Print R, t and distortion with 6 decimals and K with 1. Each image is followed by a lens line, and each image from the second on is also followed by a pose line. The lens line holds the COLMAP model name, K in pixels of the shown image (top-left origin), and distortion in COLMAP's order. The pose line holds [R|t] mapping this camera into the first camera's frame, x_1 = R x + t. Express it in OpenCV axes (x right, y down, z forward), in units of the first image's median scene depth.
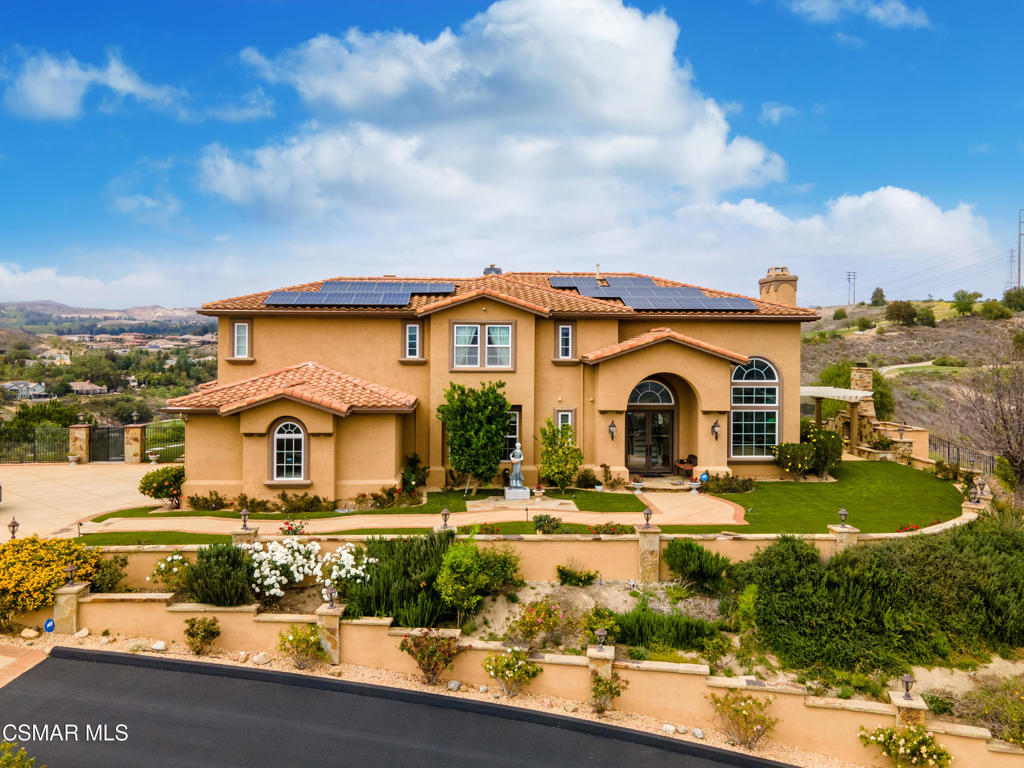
lens RADIAL K [[748.5, 0, 504.9], [0, 748.5, 375.2], [0, 0, 1]] dist [0.020146, 0.001429]
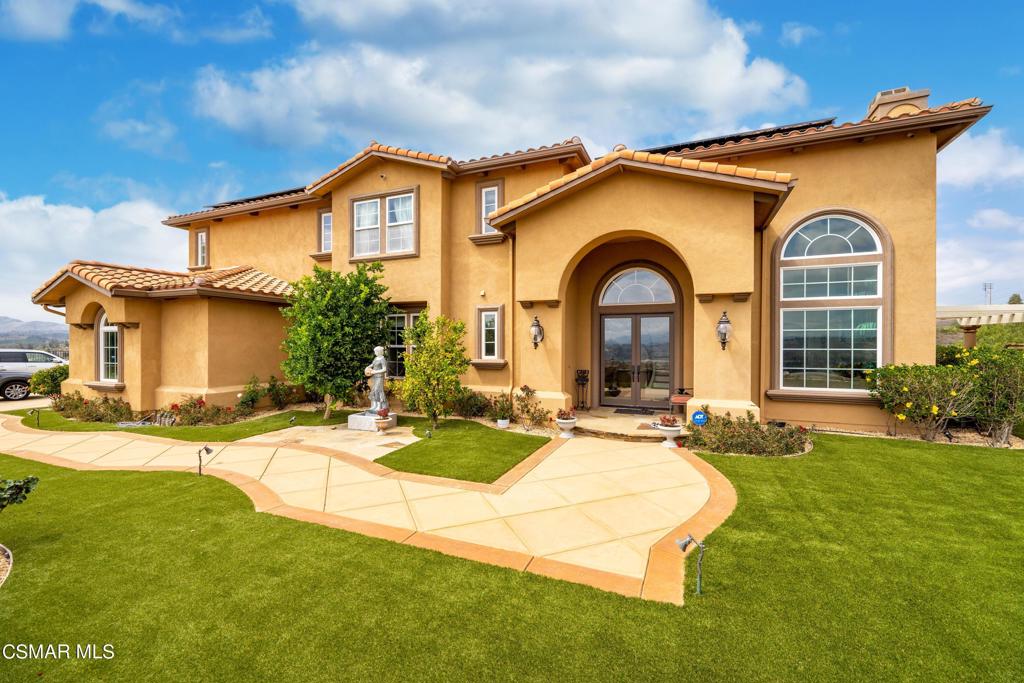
lens RADIAL K [[415.7, 0, 511.9], [0, 415.7, 347.9], [0, 0, 1]] dist [0.004663, -0.002979]
pose [[0.911436, 0.002728, -0.411433, 0.261051], [-0.011450, 0.999759, -0.018735, 0.091197], [0.411283, 0.021787, 0.911248, 0.660124]]
